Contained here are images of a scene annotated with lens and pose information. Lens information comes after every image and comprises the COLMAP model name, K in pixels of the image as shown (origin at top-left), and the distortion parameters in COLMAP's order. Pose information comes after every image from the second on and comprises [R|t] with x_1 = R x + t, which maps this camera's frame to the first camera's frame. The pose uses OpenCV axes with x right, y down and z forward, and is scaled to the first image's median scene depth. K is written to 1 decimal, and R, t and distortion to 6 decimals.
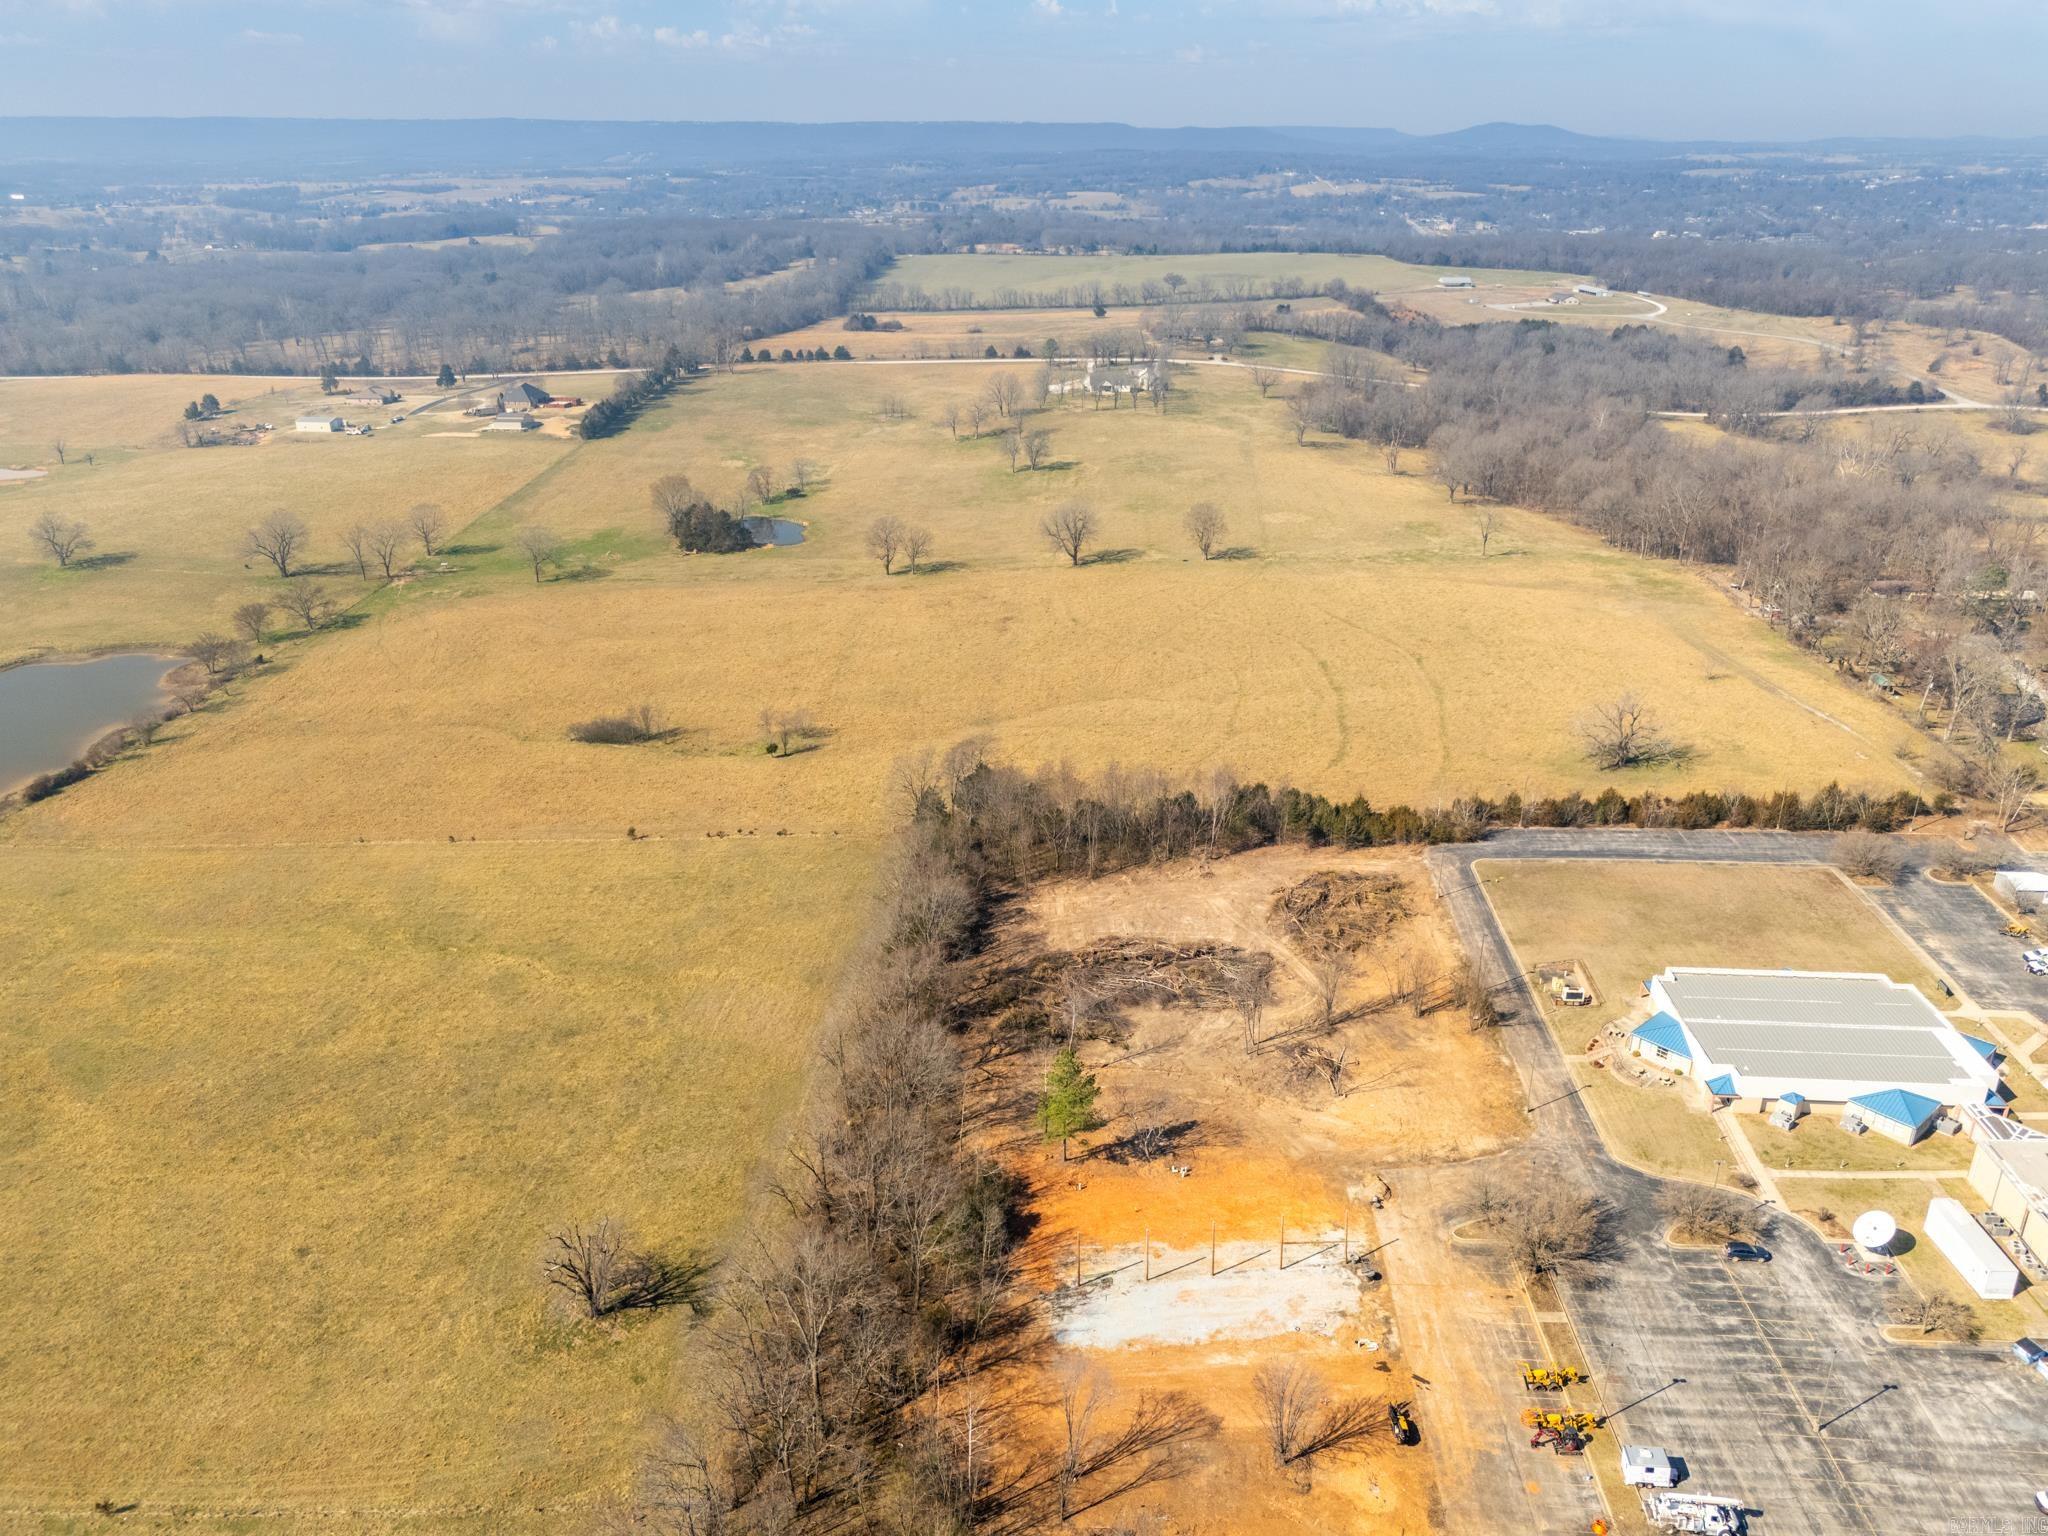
lens RADIAL K [[1512.0, 0, 1033.7], [0, 1512.0, 767.3], [0, 0, 1]] dist [0.070437, -0.061422]
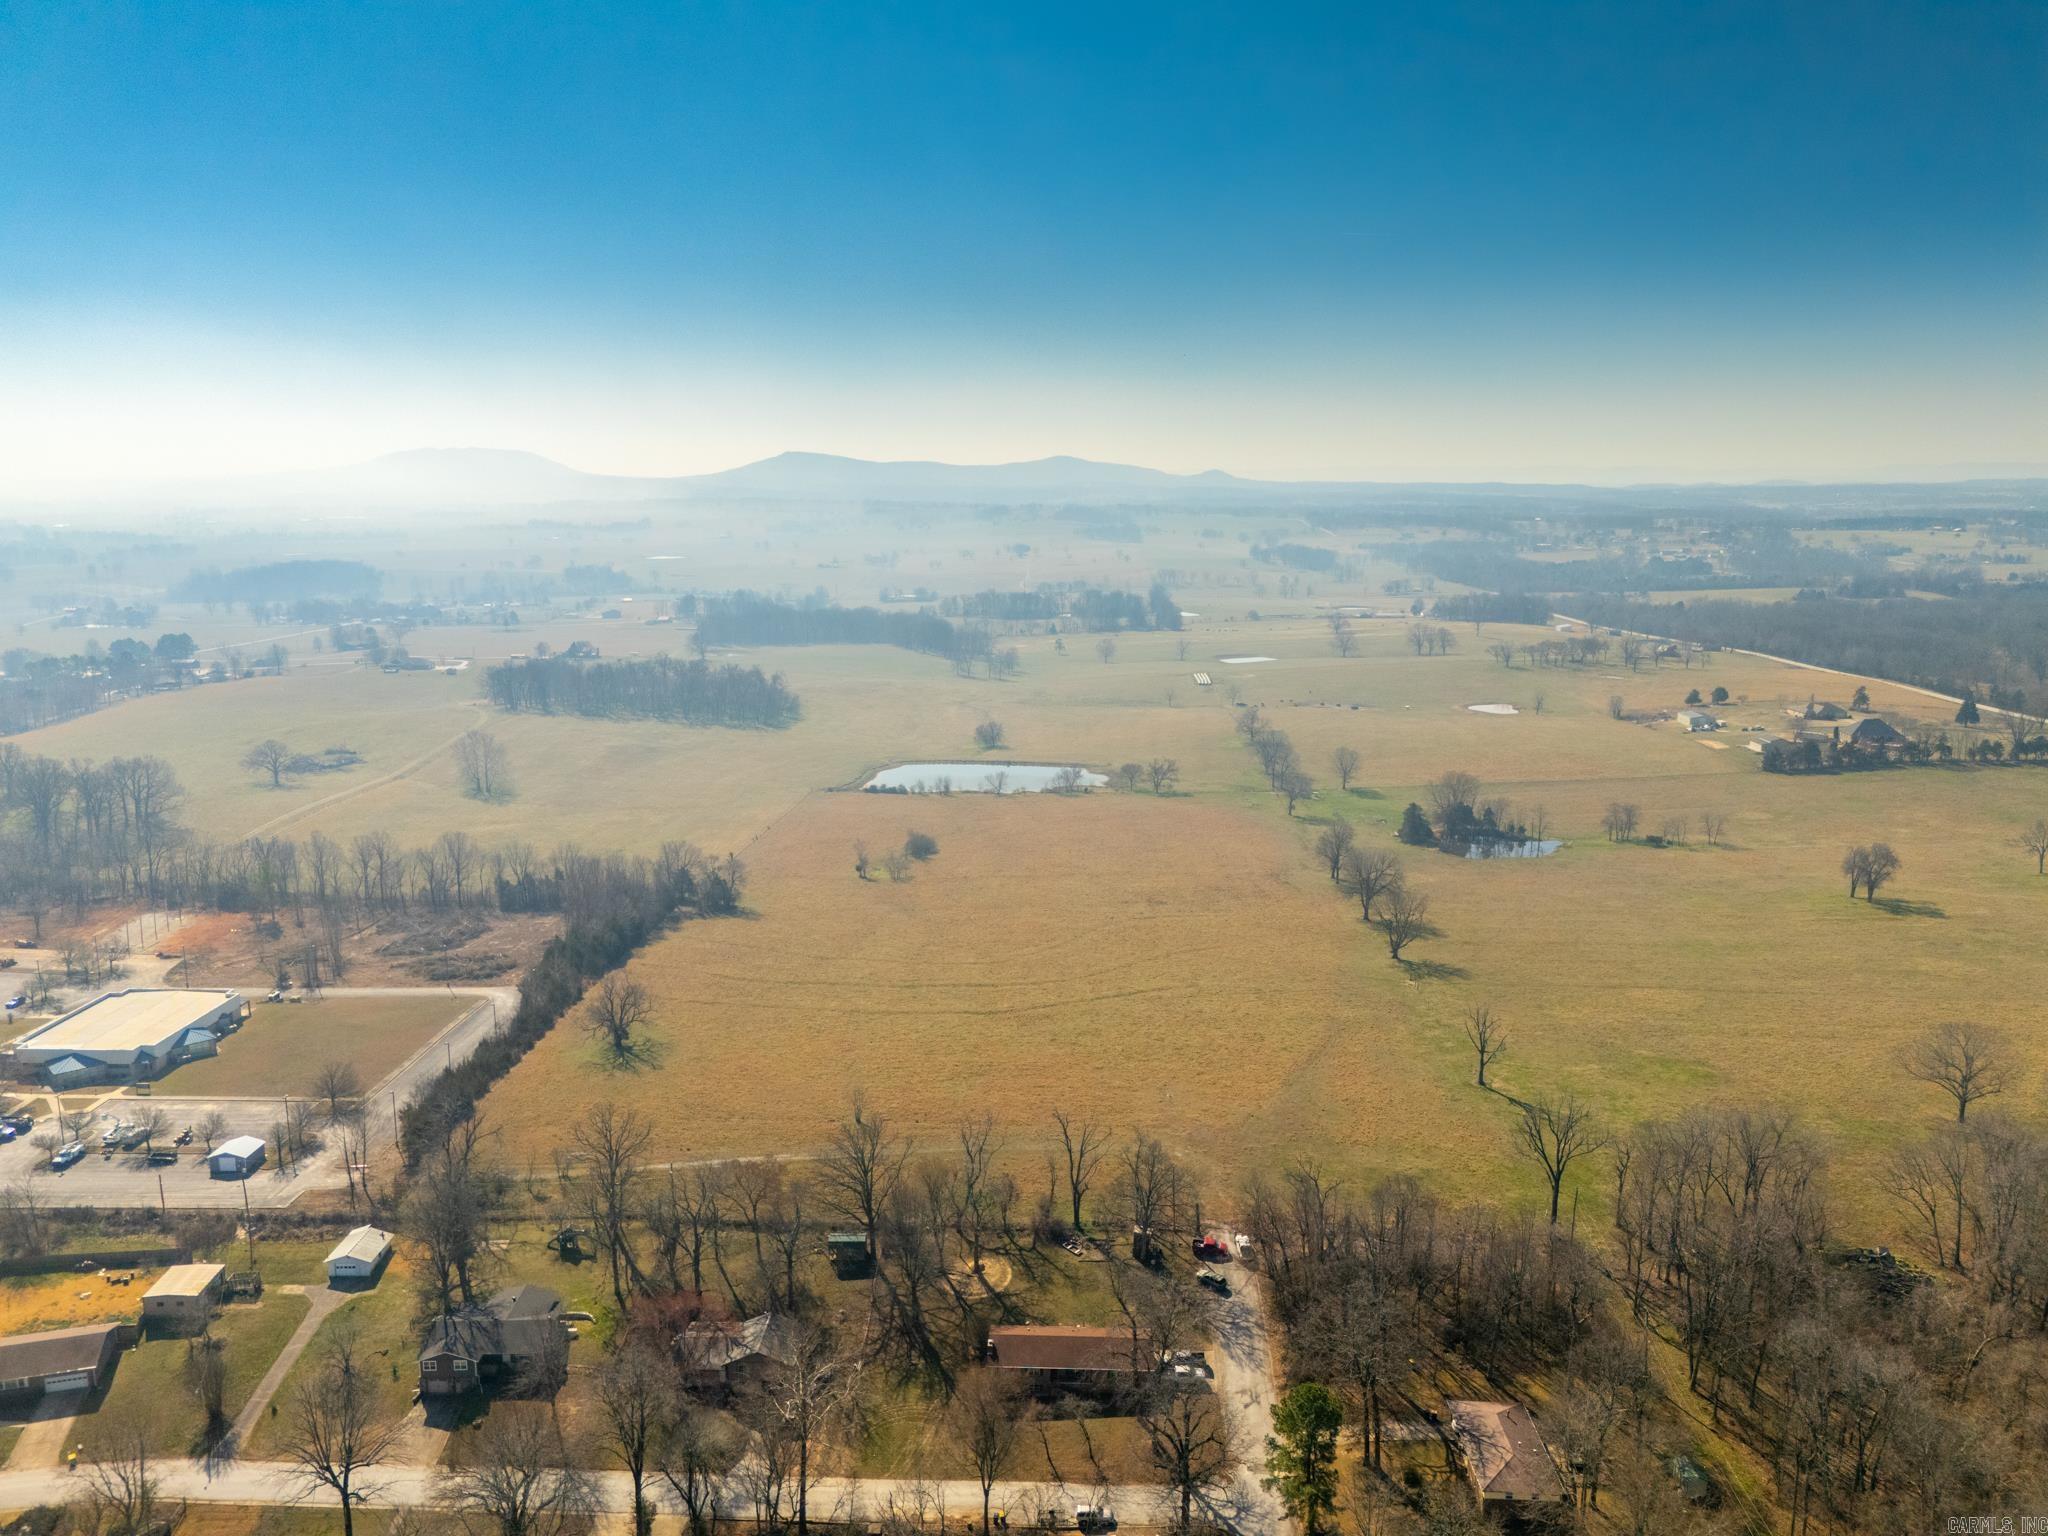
lens RADIAL K [[1512.0, 0, 1031.5], [0, 1512.0, 762.0], [0, 0, 1]] dist [0.070437, -0.061422]
pose [[0.022362, 0.187009, -0.982104, 0.966191], [-0.378851, 0.910670, 0.164780, -0.318705], [0.925187, 0.368387, 0.091213, 0.772367]]
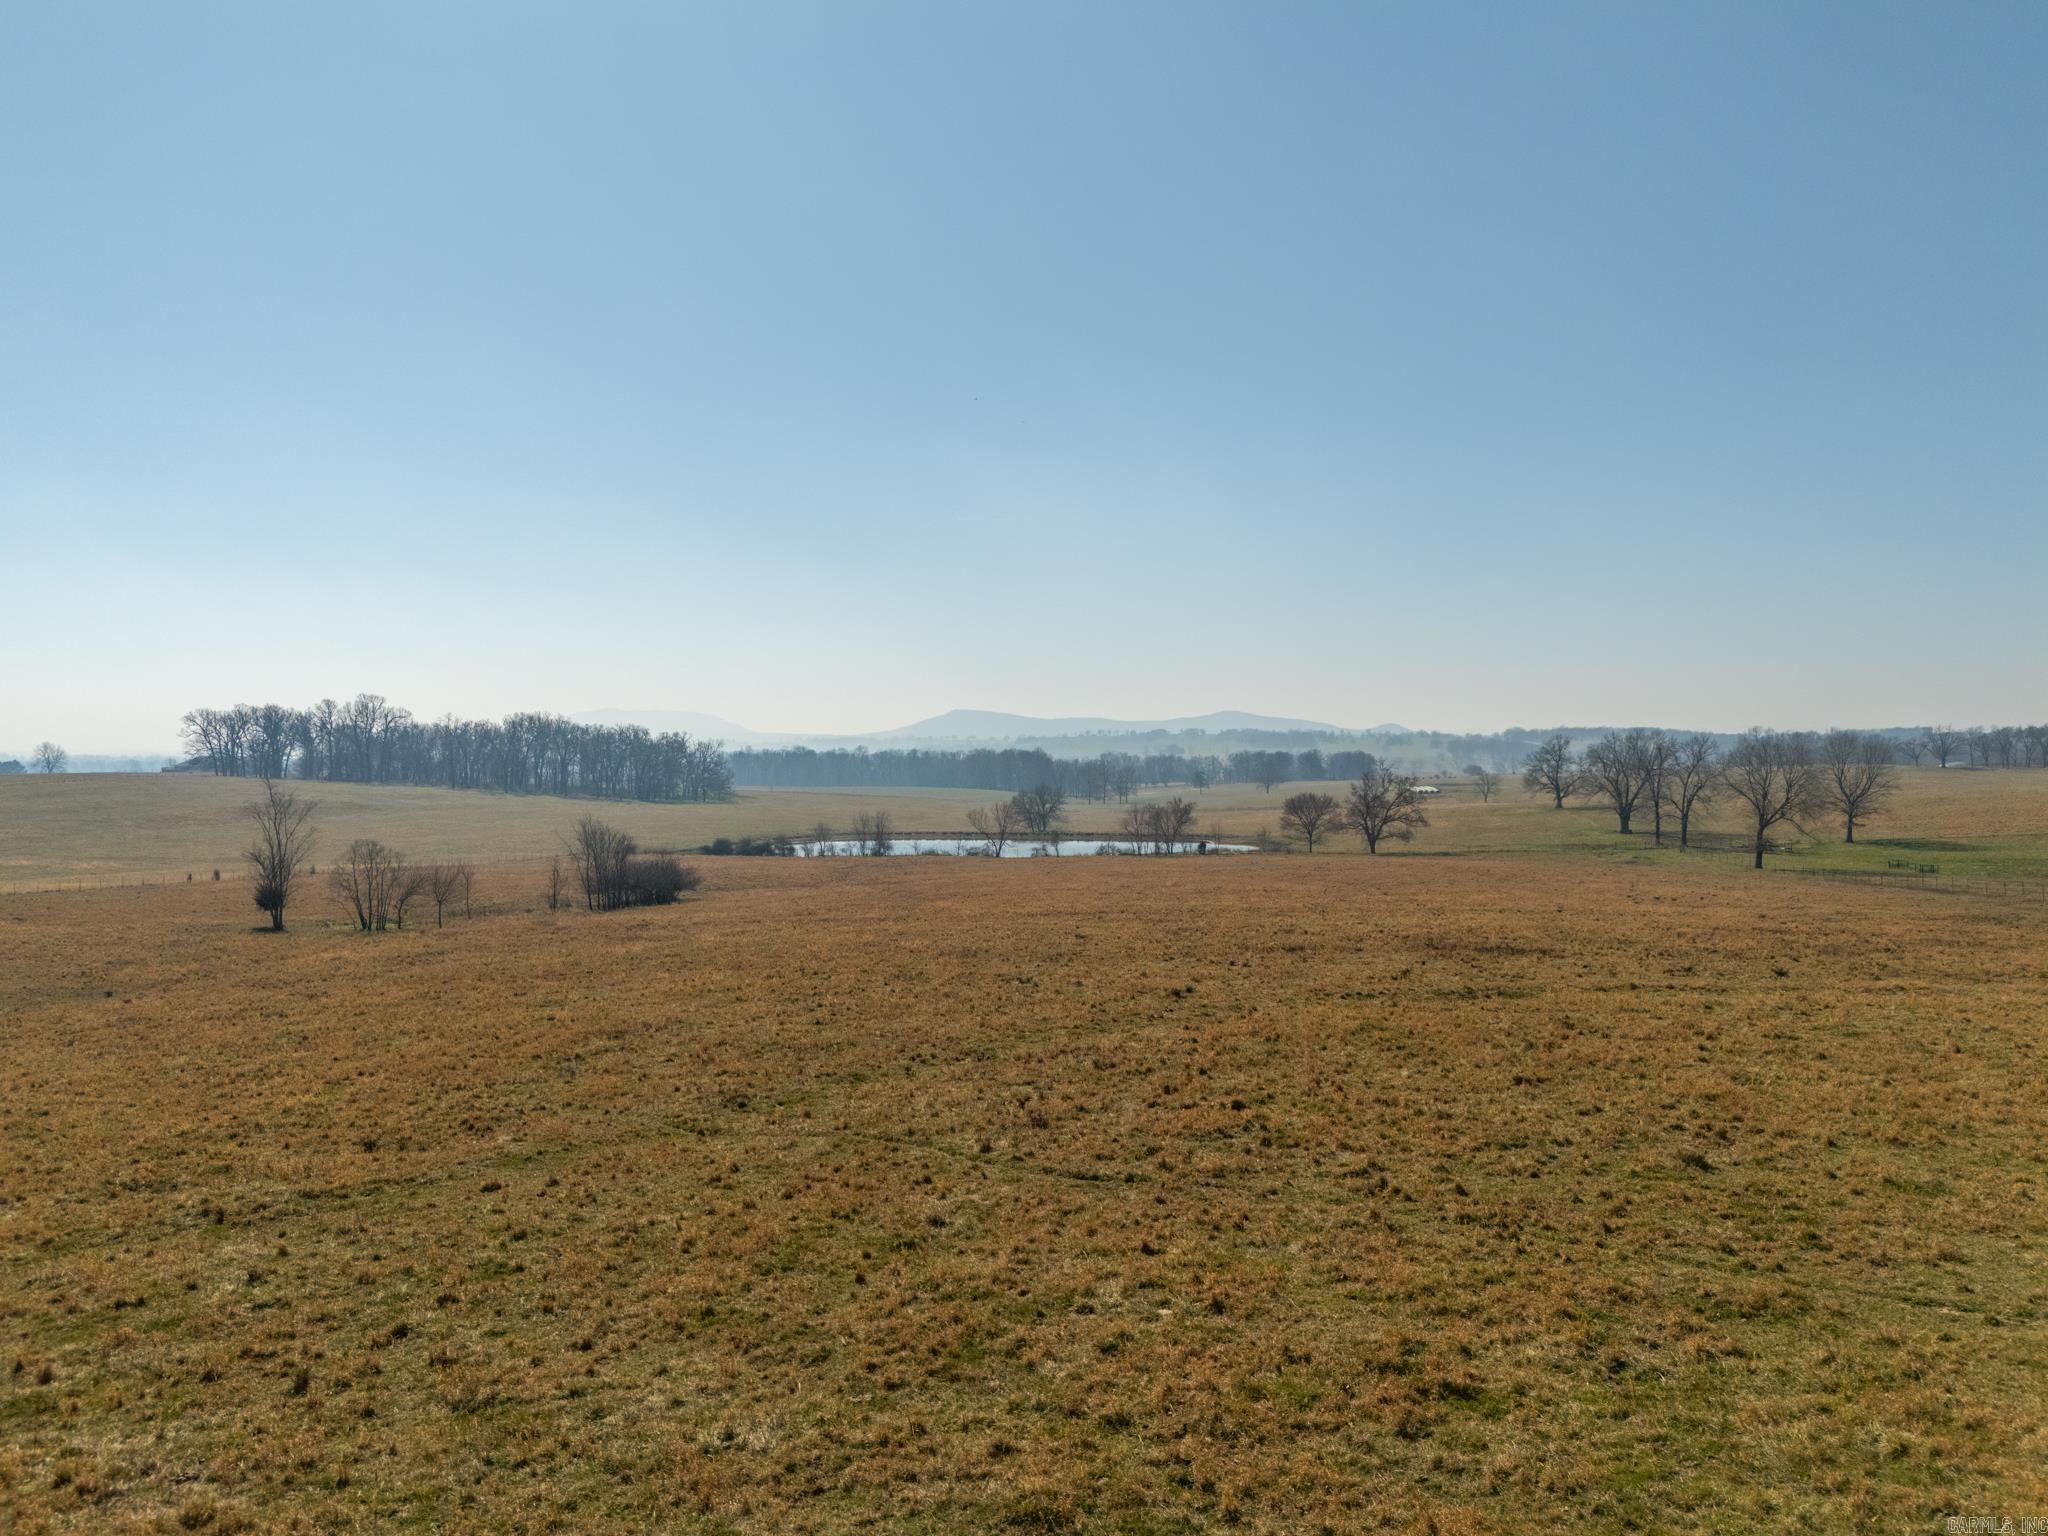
lens RADIAL K [[1512.0, 0, 1030.7], [0, 1512.0, 765.4], [0, 0, 1]] dist [0.070437, -0.061422]
pose [[-0.090639, 0.014632, -0.995776, 0.151405], [-0.368417, 0.928463, 0.047177, -0.104189], [0.925232, 0.371137, -0.078764, 0.938253]]
